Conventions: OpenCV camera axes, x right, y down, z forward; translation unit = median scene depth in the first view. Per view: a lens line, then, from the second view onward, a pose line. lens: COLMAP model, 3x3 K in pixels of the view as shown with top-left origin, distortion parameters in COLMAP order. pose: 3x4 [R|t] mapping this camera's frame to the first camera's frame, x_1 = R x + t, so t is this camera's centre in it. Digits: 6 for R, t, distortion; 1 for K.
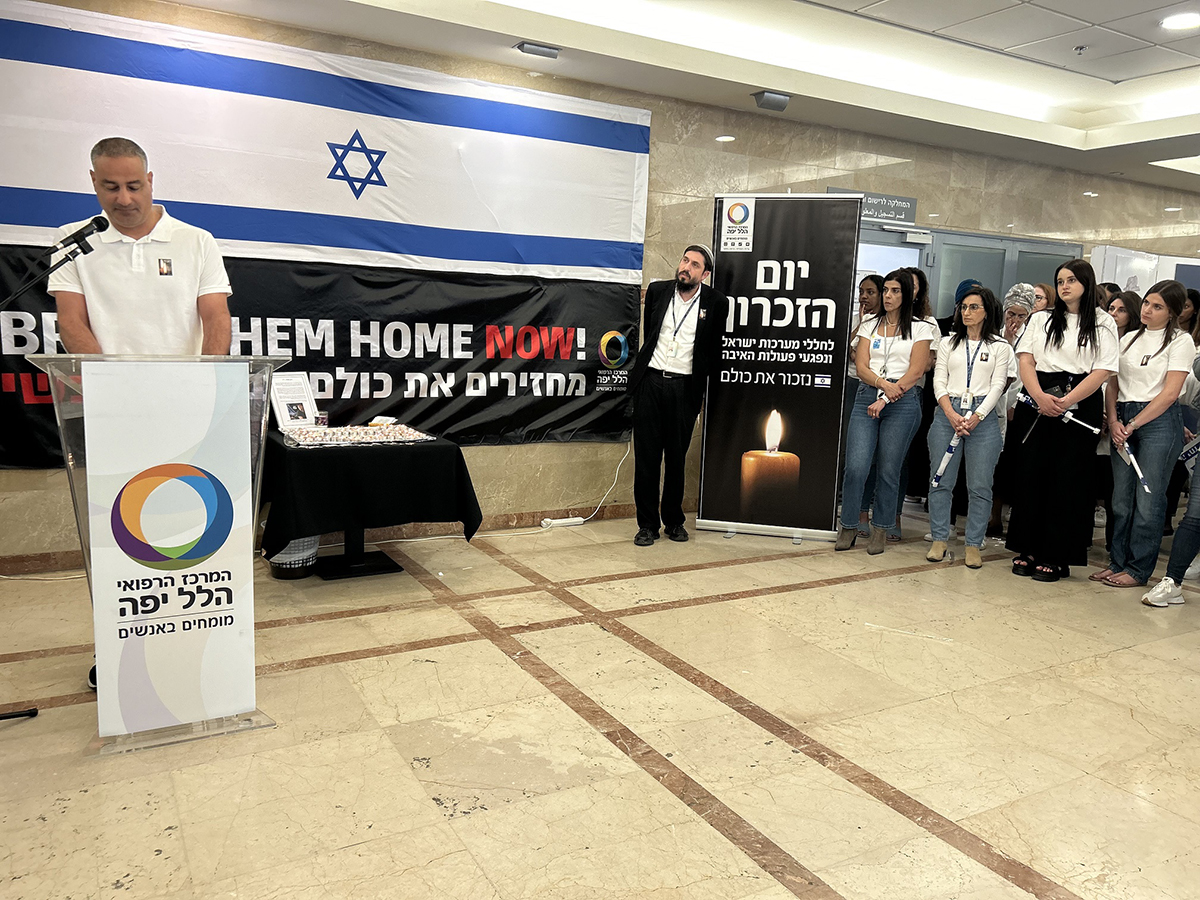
lens RADIAL K [[921.2, 0, 604.8], [0, 921.2, 450.1], [0, 0, 1]] dist [0.042170, -0.053909]
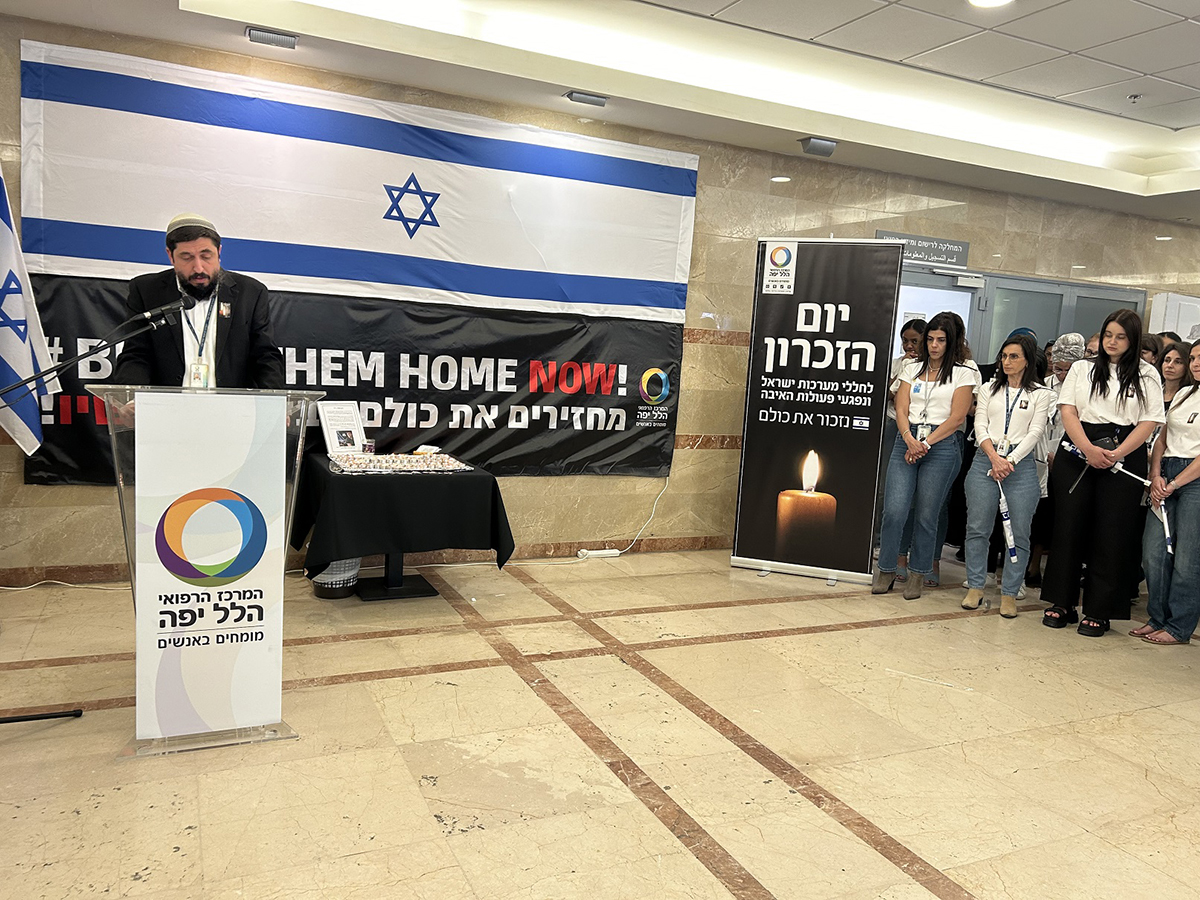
lens RADIAL K [[921.2, 0, 601.7], [0, 921.2, 456.0], [0, 0, 1]] dist [0.042170, -0.053909]
pose [[0.996585, 0.032237, -0.076019, 0.041145], [-0.034140, 0.999132, -0.023860, -0.007744], [0.075184, 0.026374, 0.996821, -0.026518]]
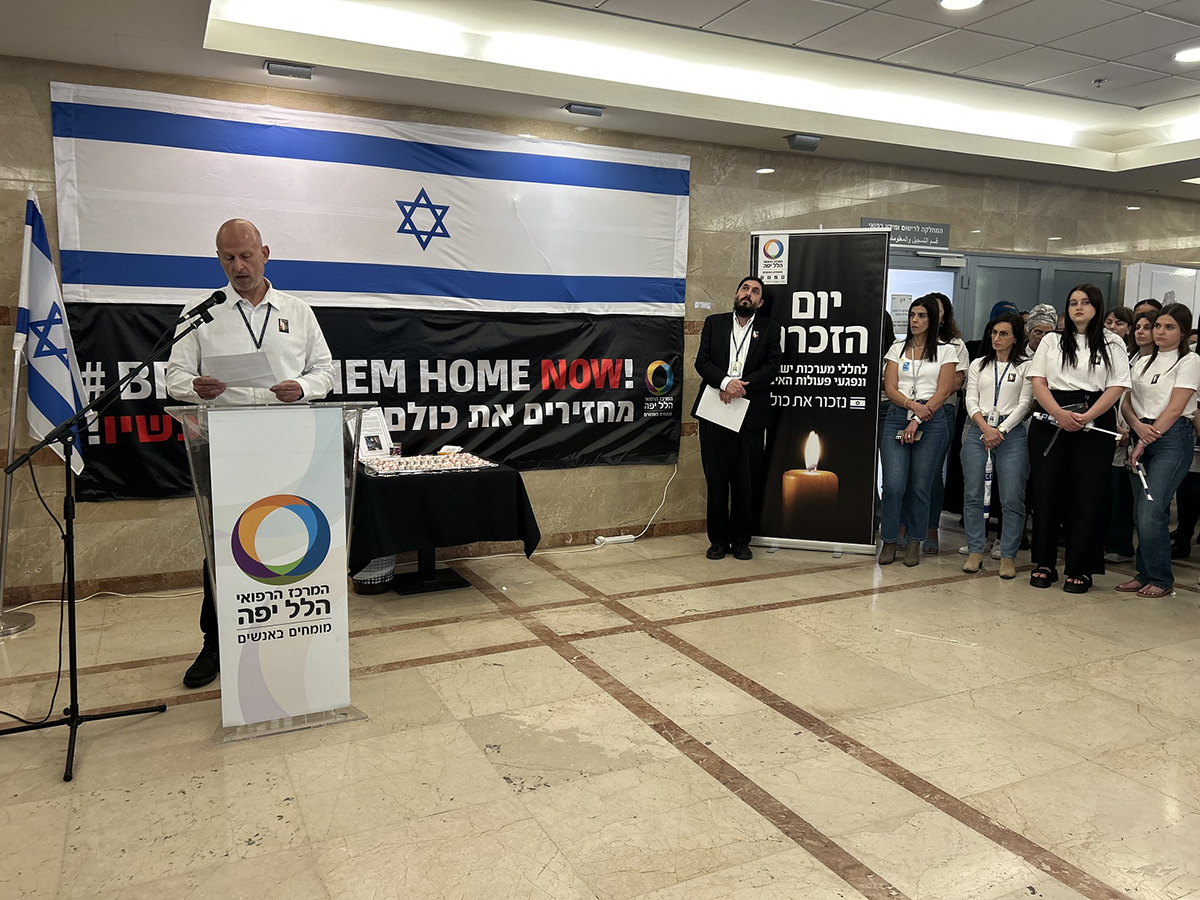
lens RADIAL K [[921.2, 0, 603.3], [0, 921.2, 452.1], [0, 0, 1]] dist [0.042170, -0.053909]
pose [[0.997811, -0.020199, -0.062973, 0.012859], [0.019121, 0.999661, -0.017689, -0.006869], [0.063309, 0.016446, 0.997858, -0.096689]]
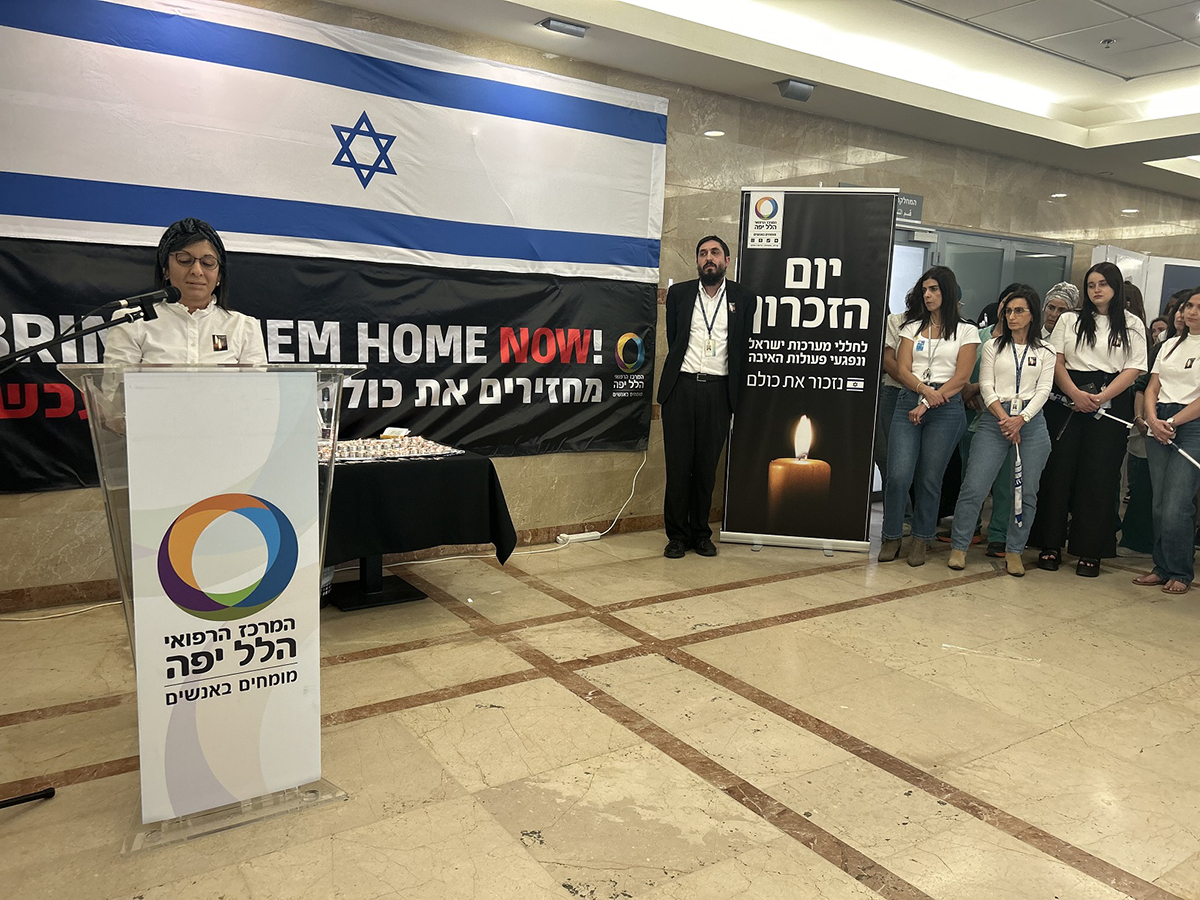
lens RADIAL K [[921.2, 0, 606.1], [0, 921.2, 453.1], [0, 0, 1]] dist [0.042170, -0.053909]
pose [[0.996752, -0.013147, 0.079450, -0.121937], [0.012988, 0.999912, 0.002521, -0.012566], [-0.079476, -0.001481, 0.996836, 0.087903]]
